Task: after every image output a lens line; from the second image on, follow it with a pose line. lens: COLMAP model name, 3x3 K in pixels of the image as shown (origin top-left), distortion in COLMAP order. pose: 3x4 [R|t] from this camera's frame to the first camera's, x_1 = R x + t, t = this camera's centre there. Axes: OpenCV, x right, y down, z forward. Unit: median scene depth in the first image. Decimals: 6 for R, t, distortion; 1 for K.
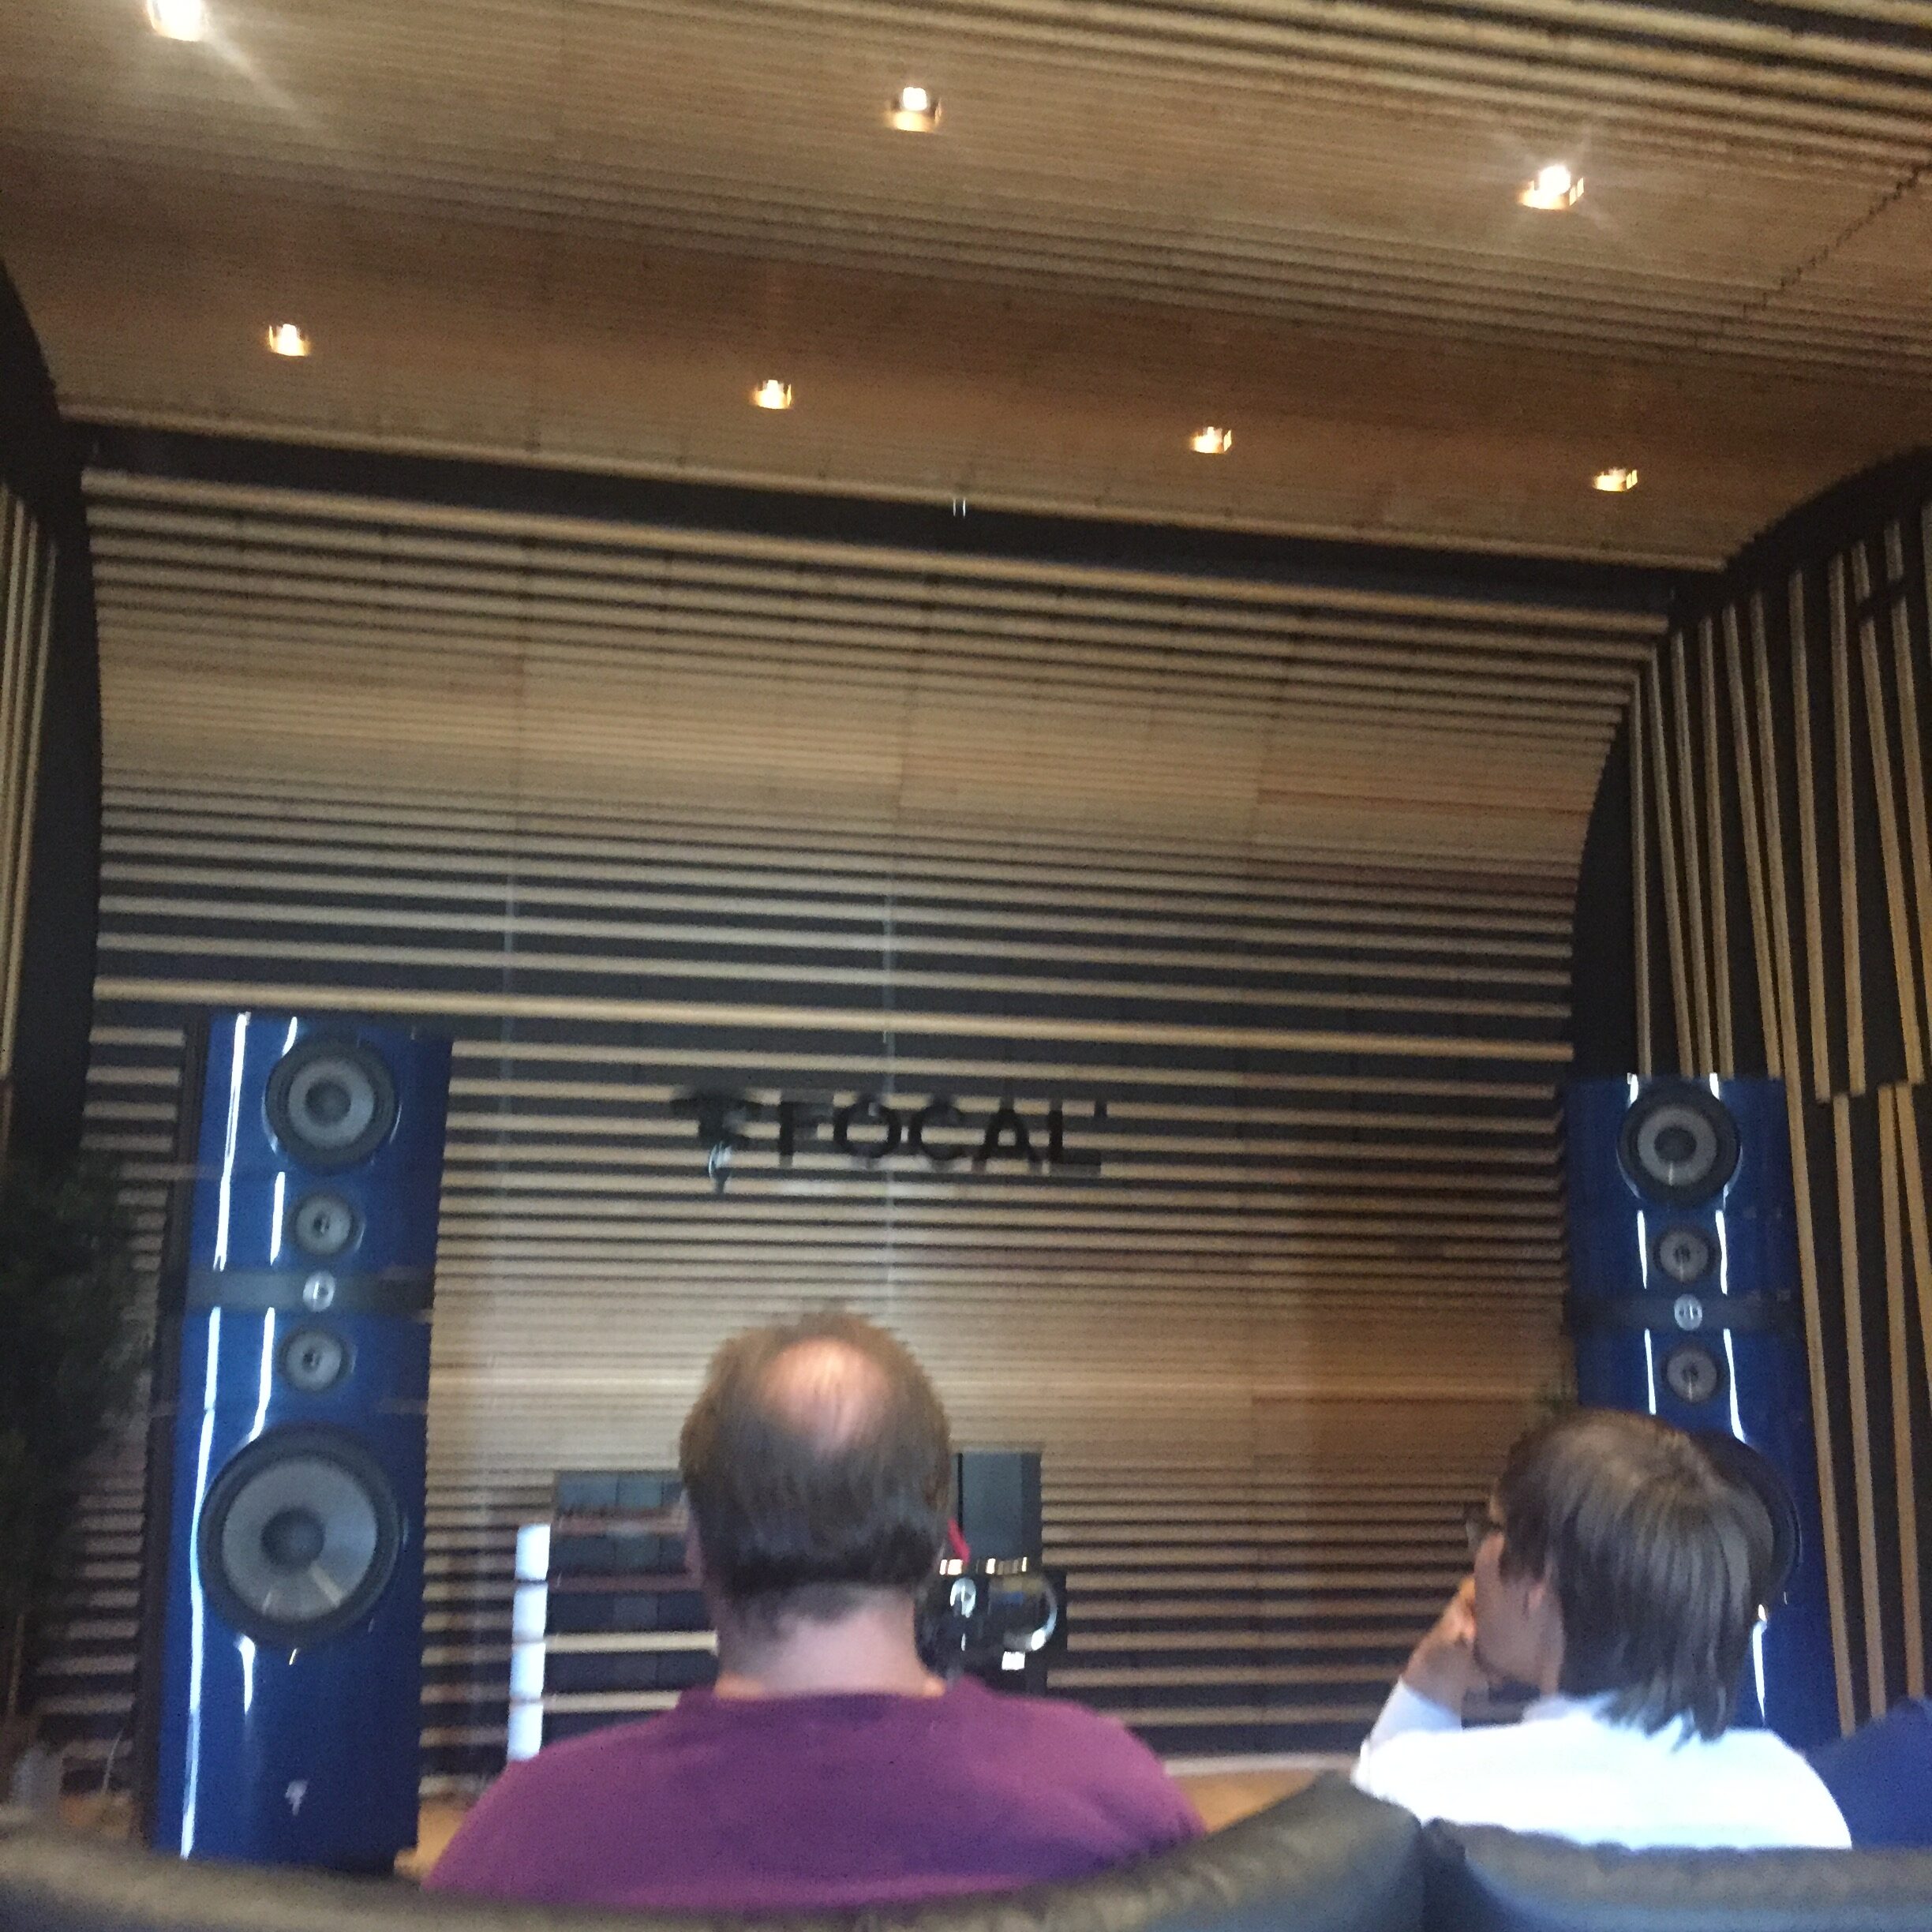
lens RADIAL K [[2146.4, 0, 984.0], [0, 2146.4, 998.6], [0, 0, 1]] dist [0.025043, 0.000000]
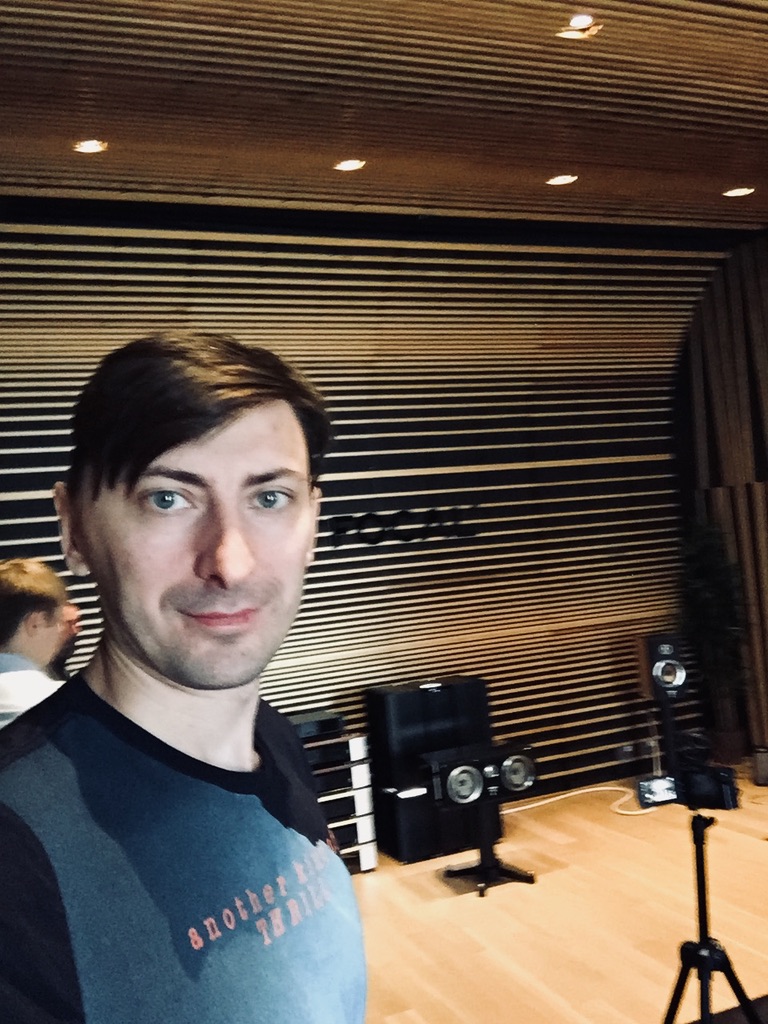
lens RADIAL K [[936.9, 0, 390.0], [0, 936.9, 512.7], [0, 0, 1]] dist [0.015893, 0.000000]
pose [[0.983495, -0.081760, 0.161411, -0.184496], [0.057471, 0.987045, 0.149797, -0.088419], [-0.171567, -0.138049, 0.975452, 0.133248]]
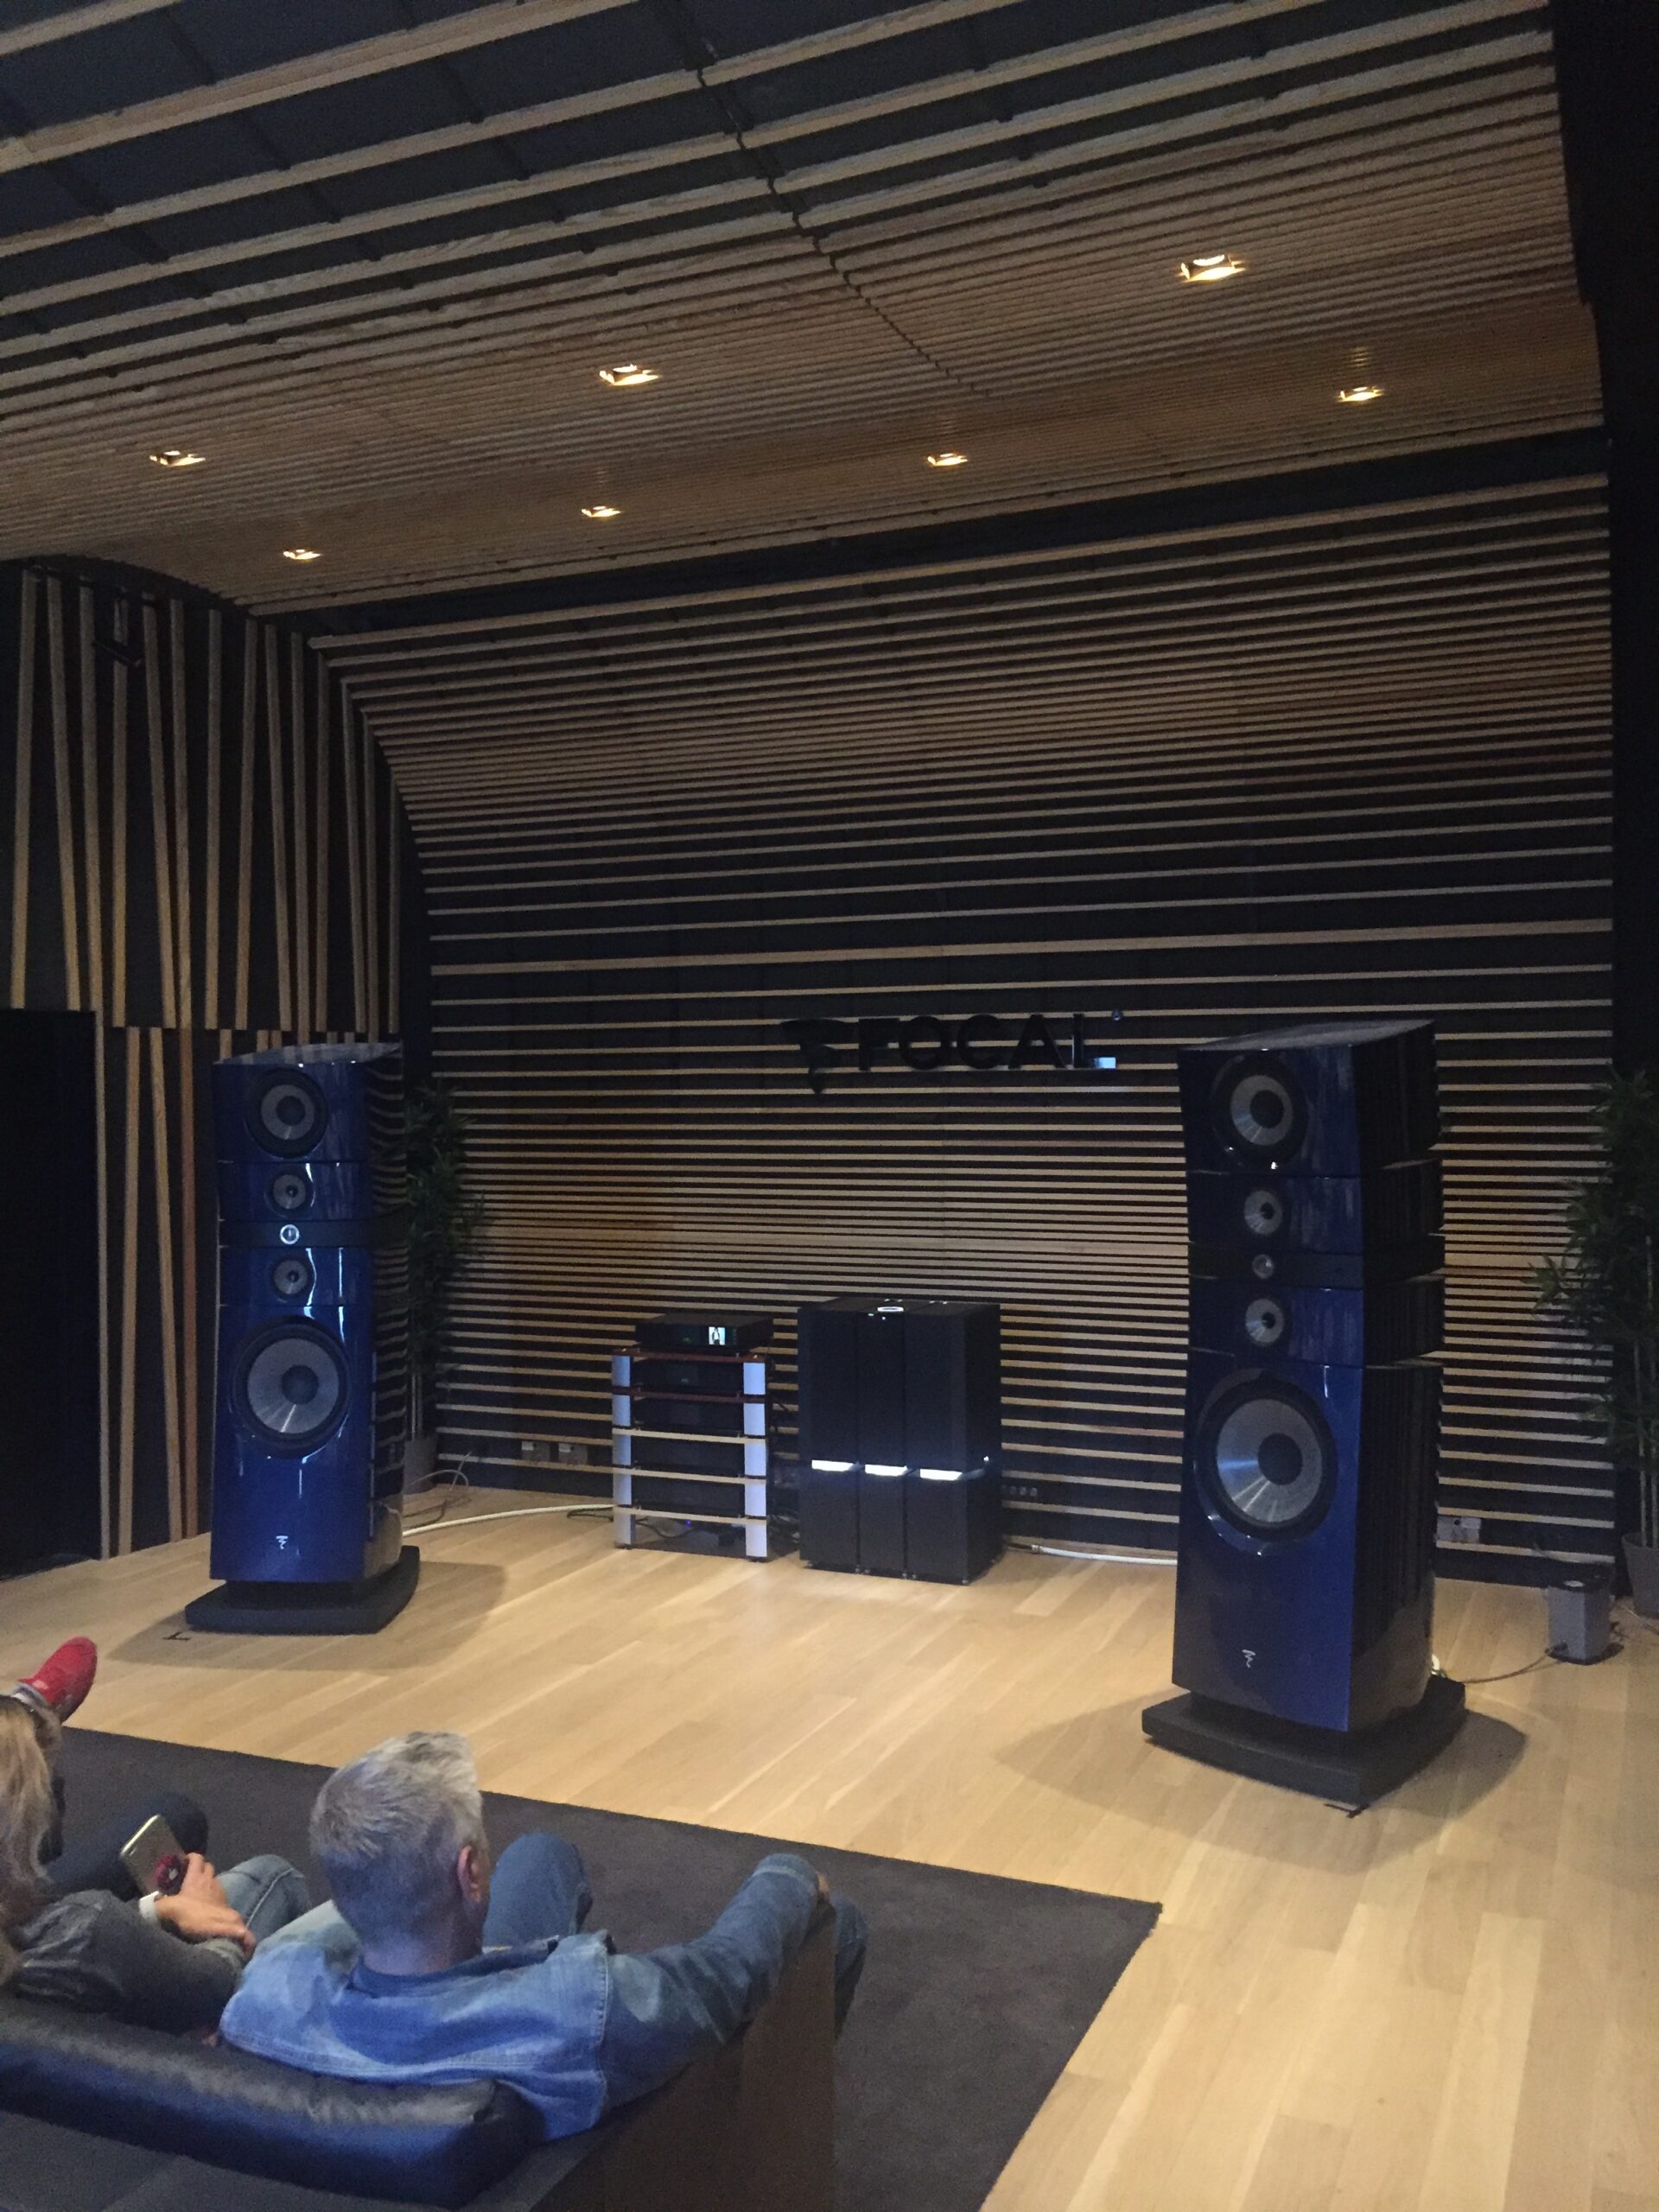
lens RADIAL K [[1847.7, 0, 885.0], [0, 1847.7, 1102.6], [0, 0, 1]] dist [0.050613, -0.068577]
pose [[0.806644, 0.002799, -0.591031, 0.570638], [0.118974, 0.978751, 0.167011, -0.087254], [0.578940, -0.205035, 0.789170, 0.144684]]
